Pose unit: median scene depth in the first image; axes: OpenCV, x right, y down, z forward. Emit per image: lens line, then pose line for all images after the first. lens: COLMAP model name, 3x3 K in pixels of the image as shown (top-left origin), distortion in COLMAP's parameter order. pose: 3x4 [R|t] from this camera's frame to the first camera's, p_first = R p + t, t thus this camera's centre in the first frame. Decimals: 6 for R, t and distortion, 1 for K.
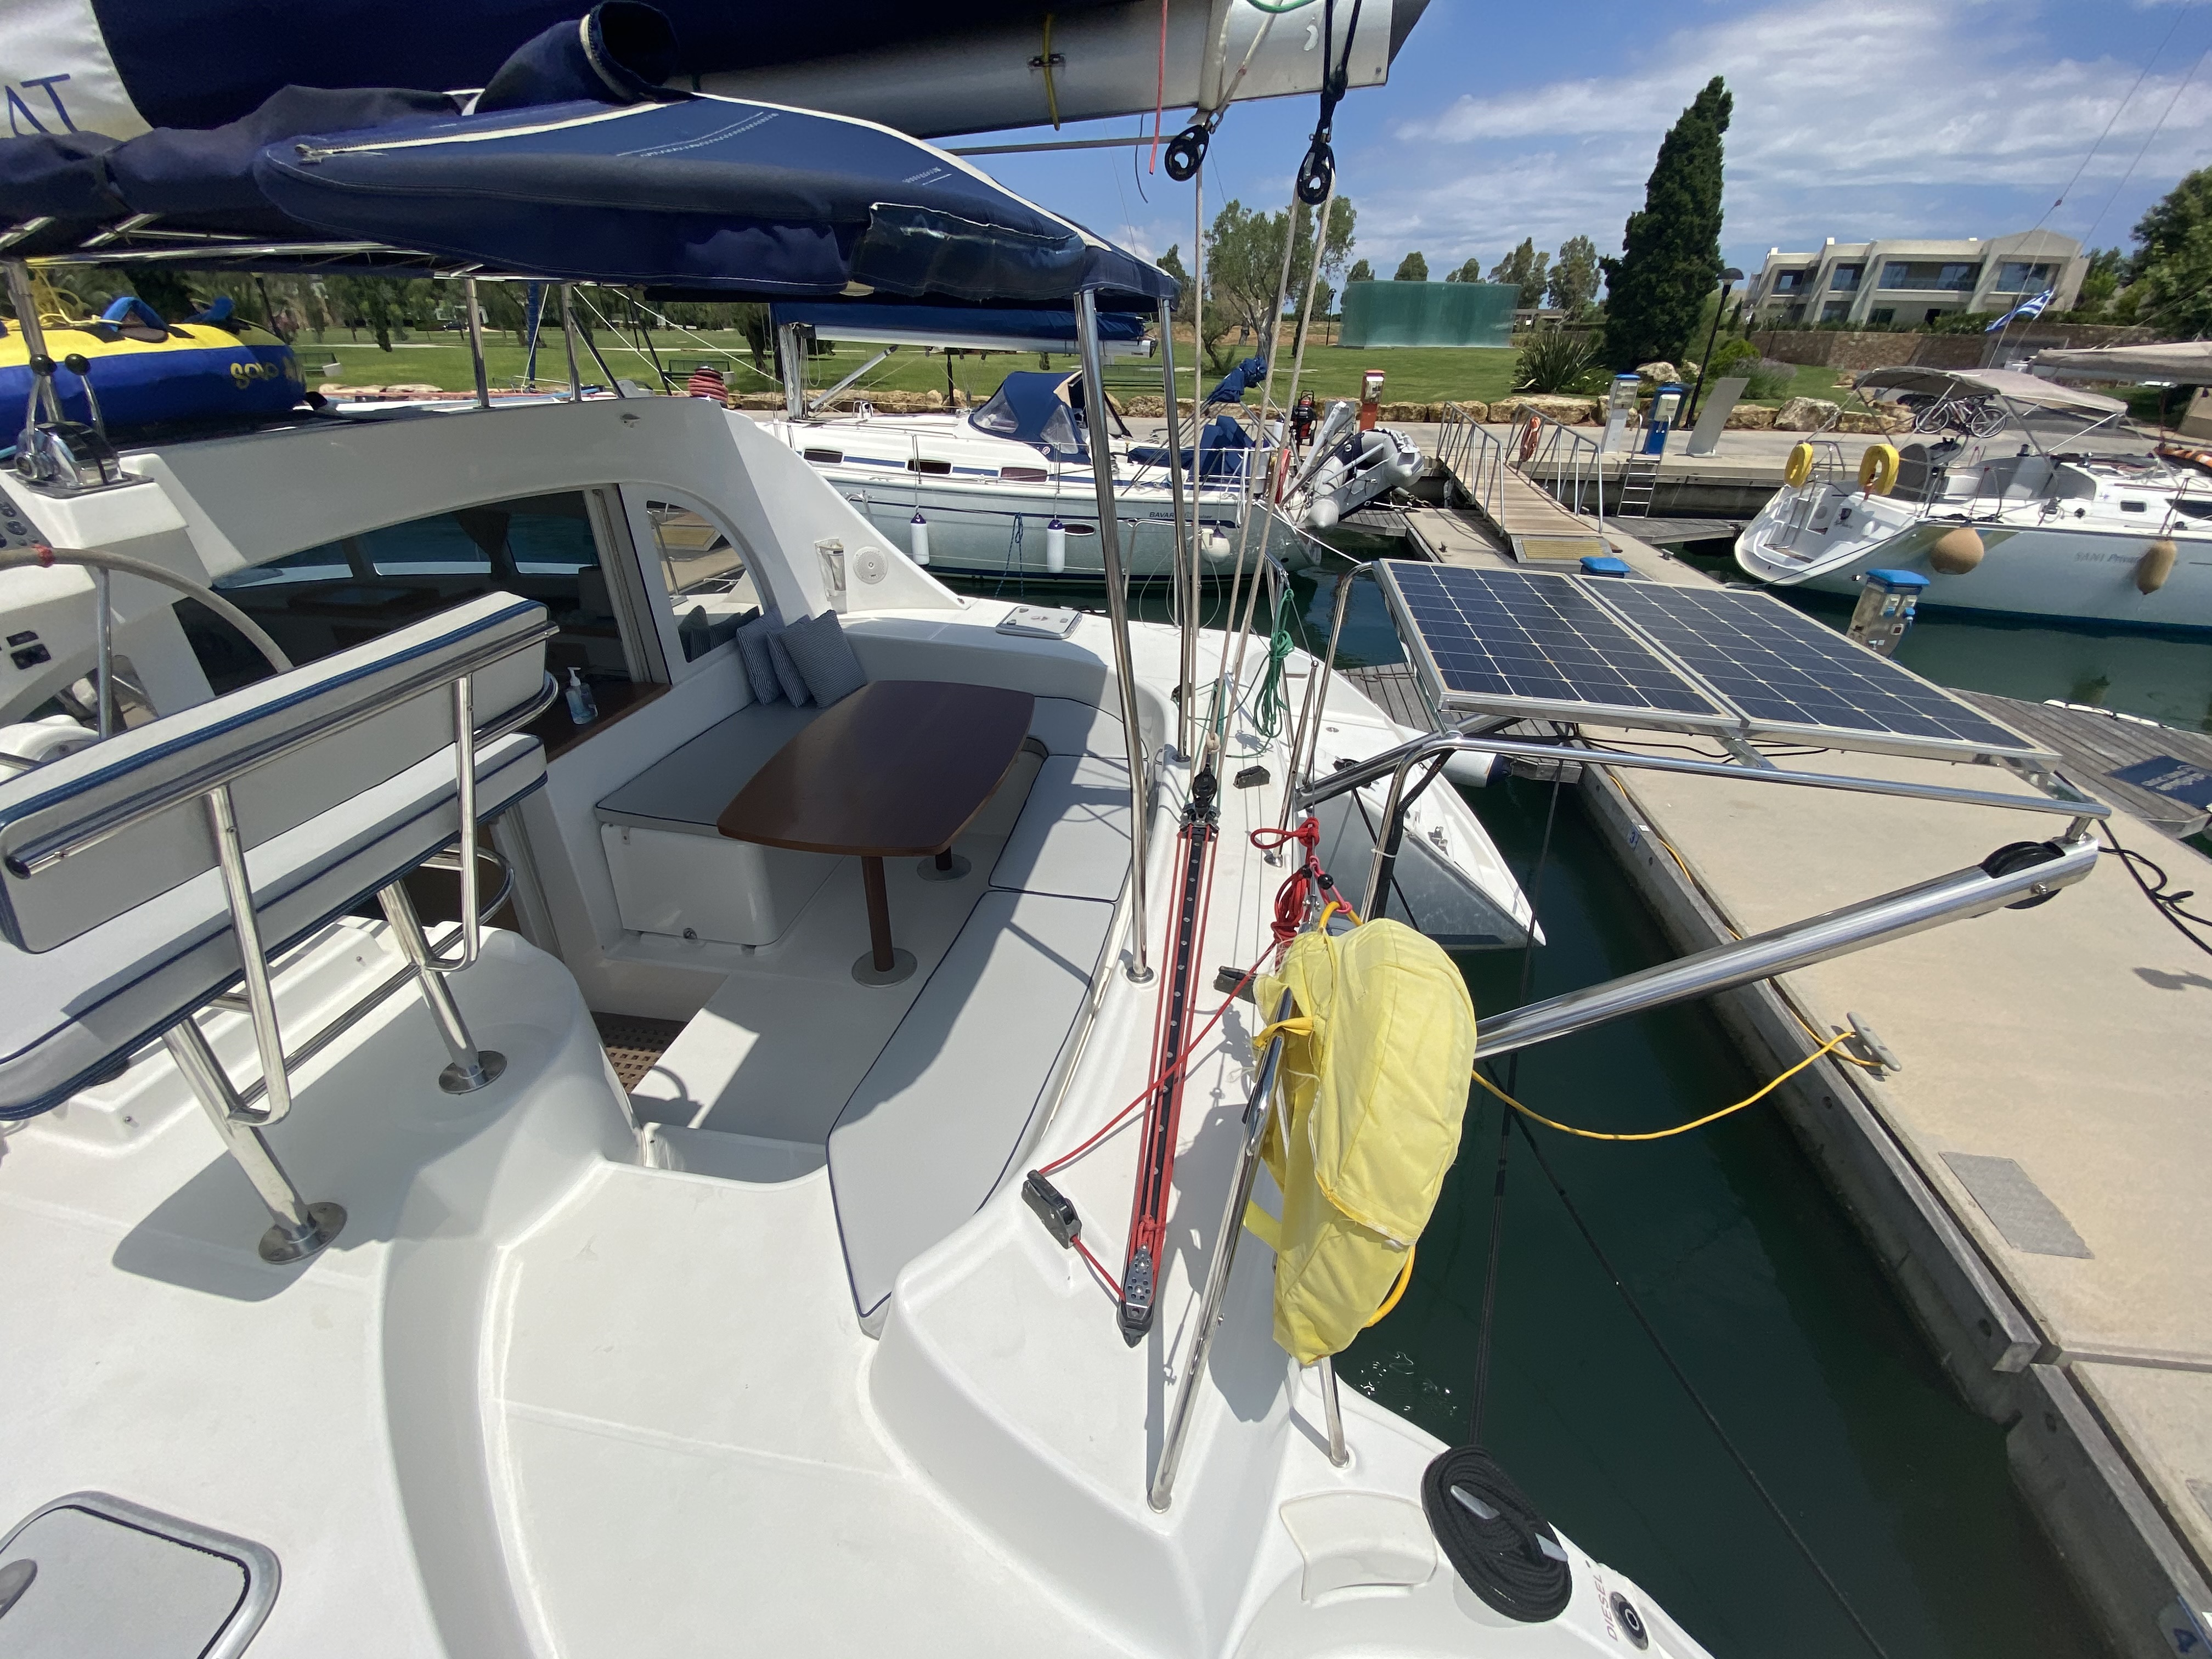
lens RADIAL K [[900.8, 0, 1095.6], [0, 900.8, 845.9], [0, 0, 1]] dist [0.002678, -0.012563]
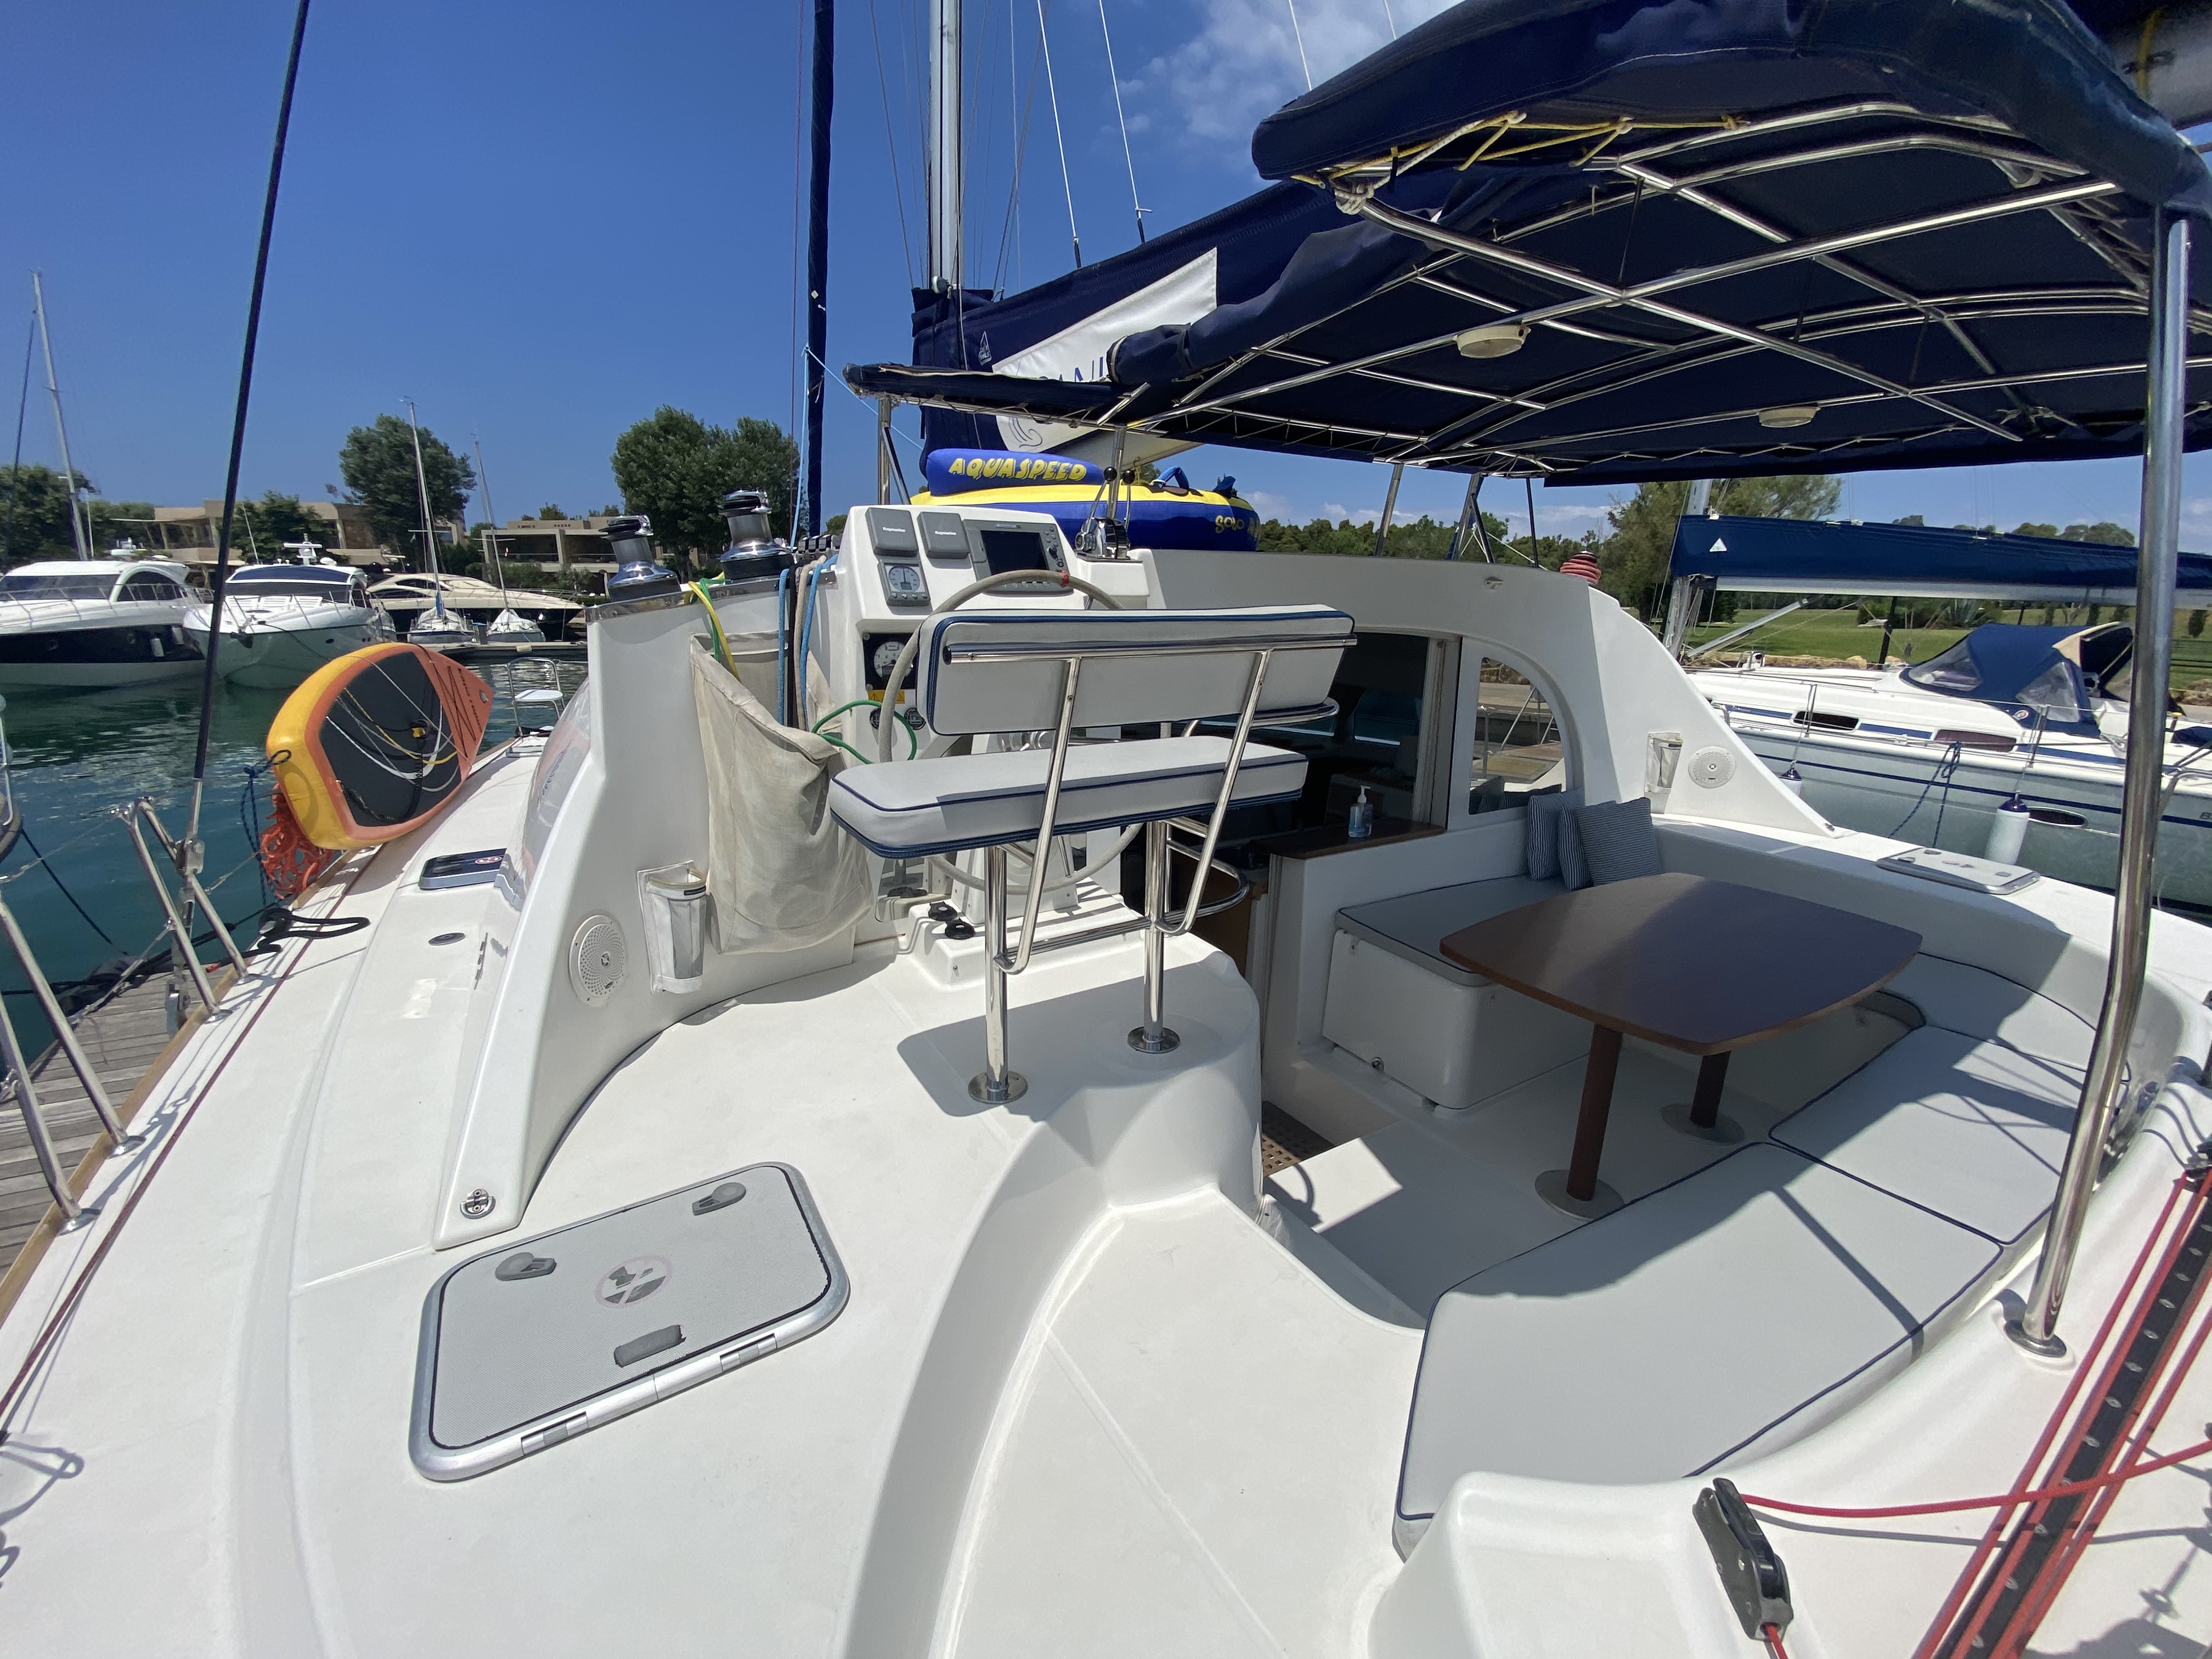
lens RADIAL K [[888.8, 0, 1089.3], [0, 888.8, 832.3], [0, 0, 1]] dist [0.015409, -0.017222]
pose [[0.650320, 0.186873, -0.736317, 0.005637], [-0.377970, 0.920375, -0.100240, 0.070447], [0.658955, 0.343494, 0.669171, 0.060318]]
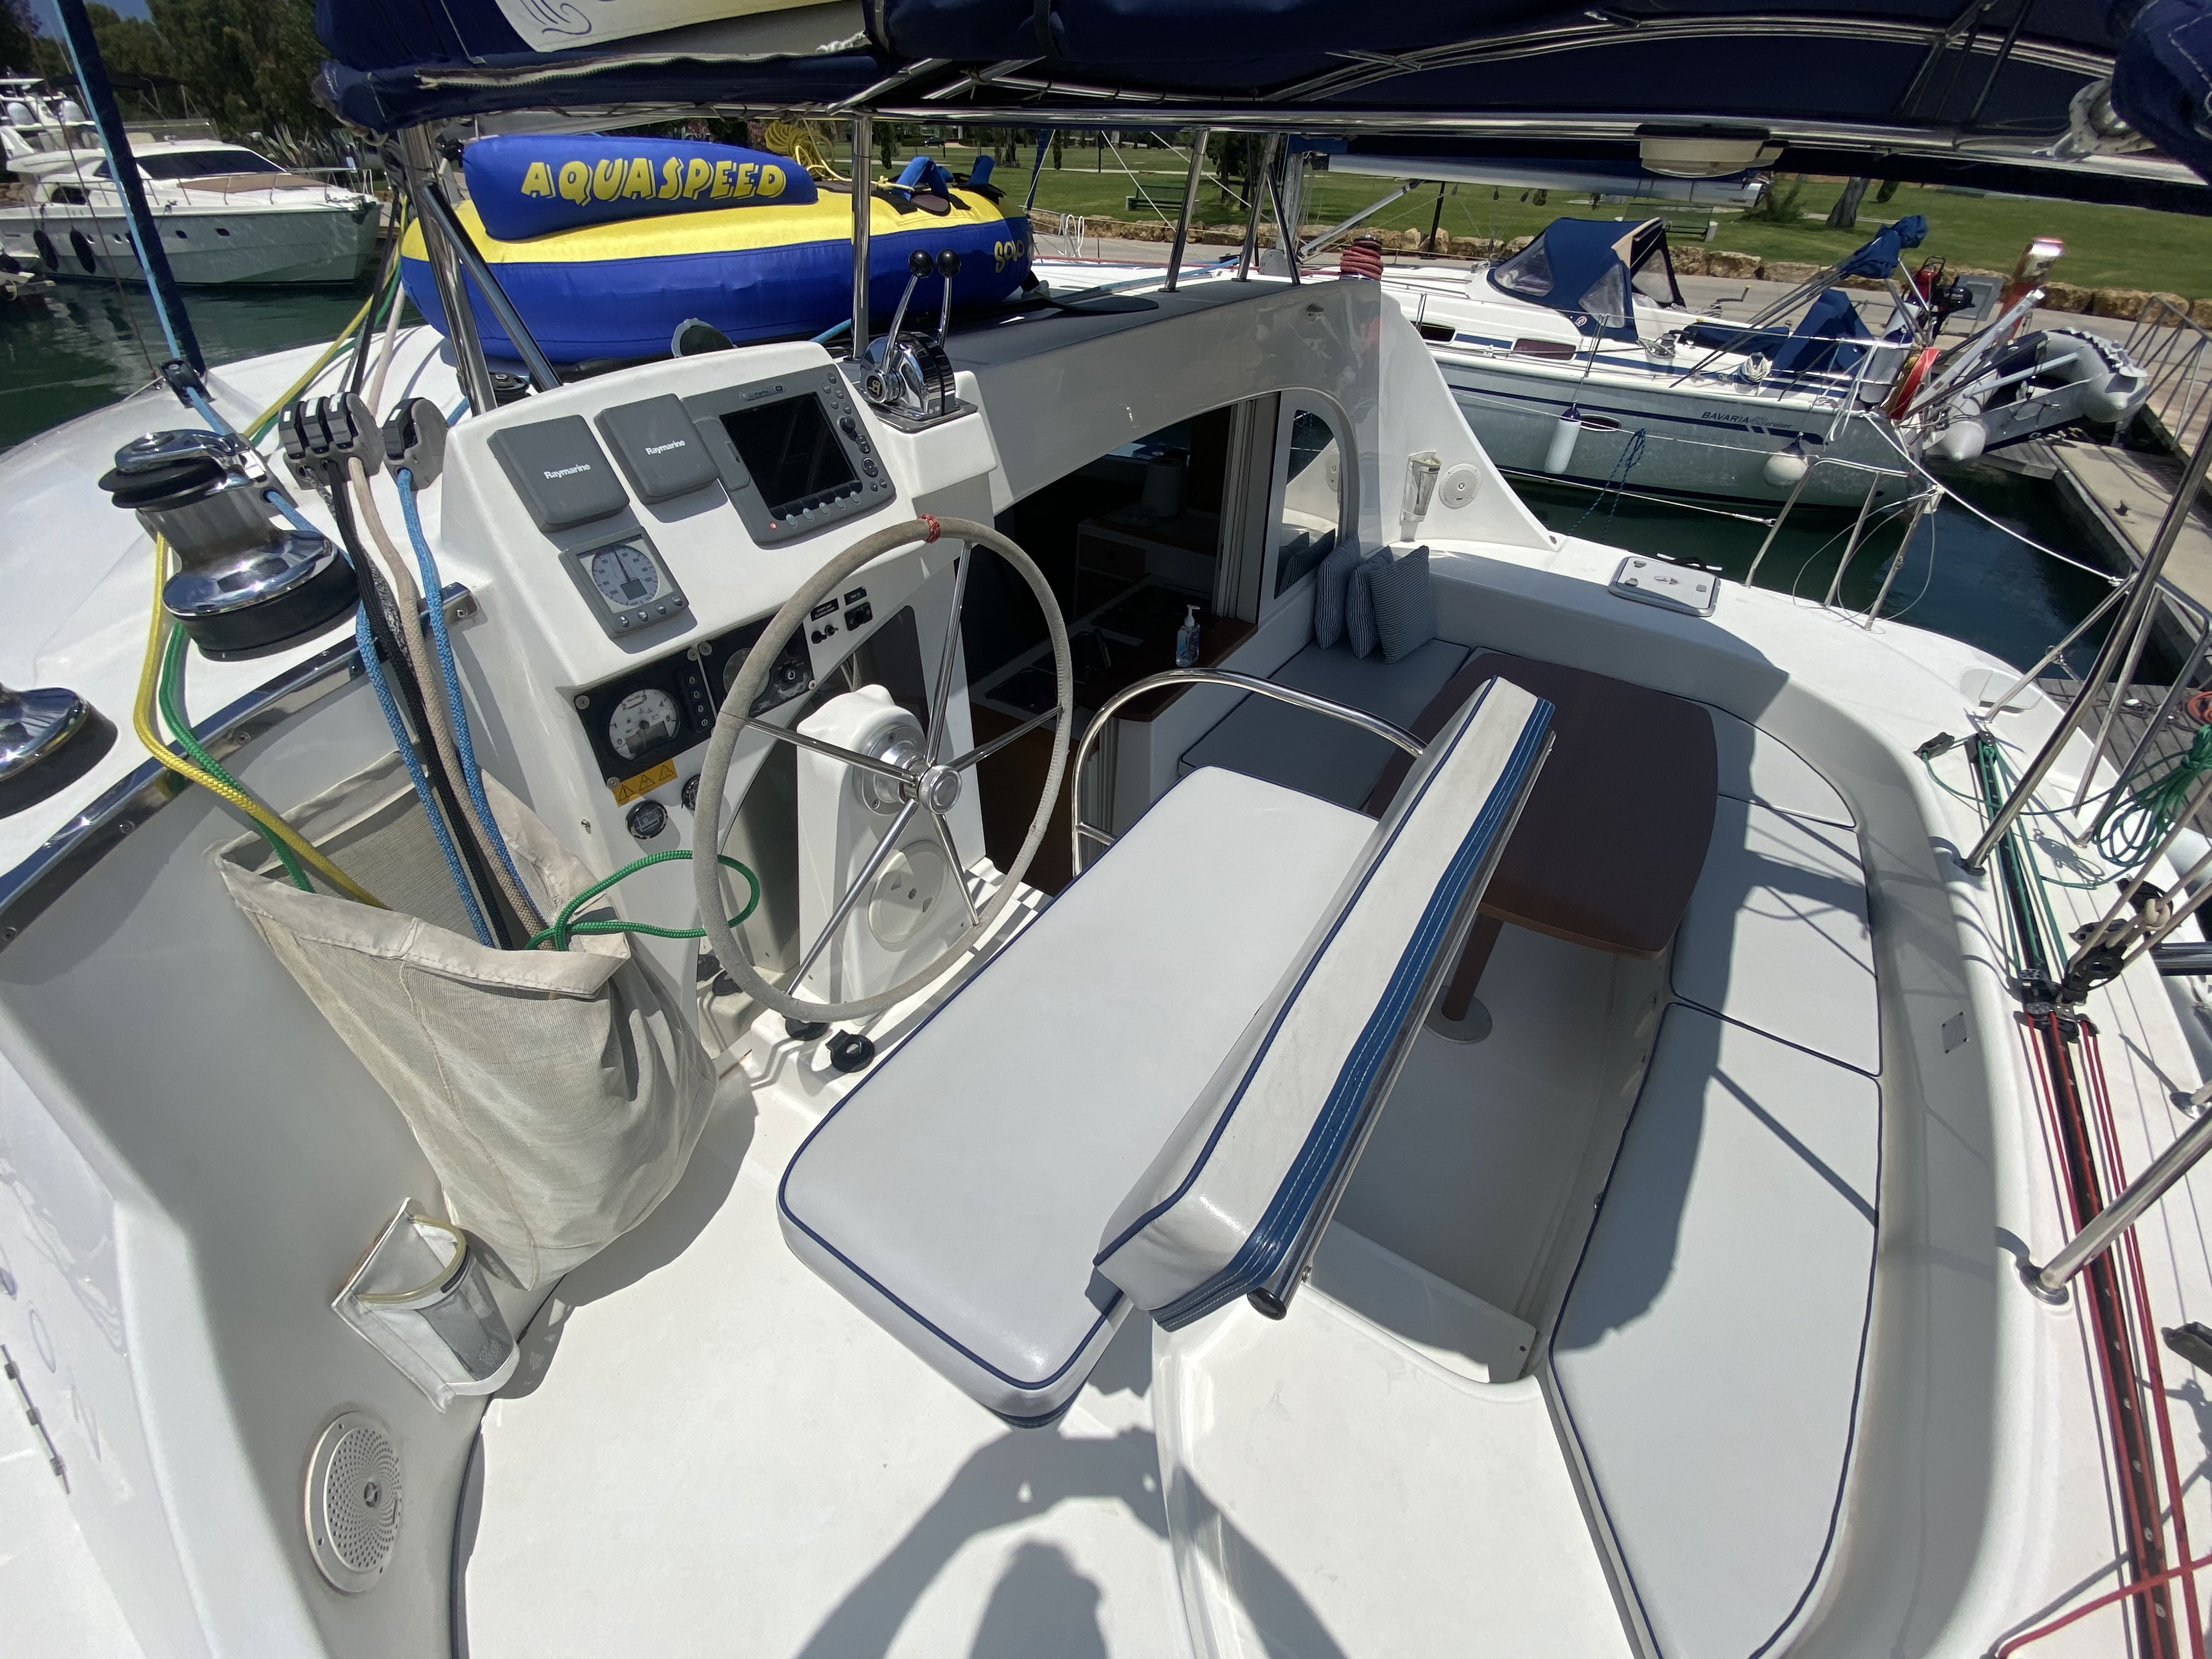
lens RADIAL K [[900.8, 0, 1095.6], [0, 900.8, 845.9], [0, 0, 1]] dist [0.002678, -0.012563]
pose [[0.914682, 0.247002, -0.319917, -0.247908], [-0.200276, 0.964512, 0.172067, -0.076144], [0.351065, -0.093314, 0.931690, 0.080109]]
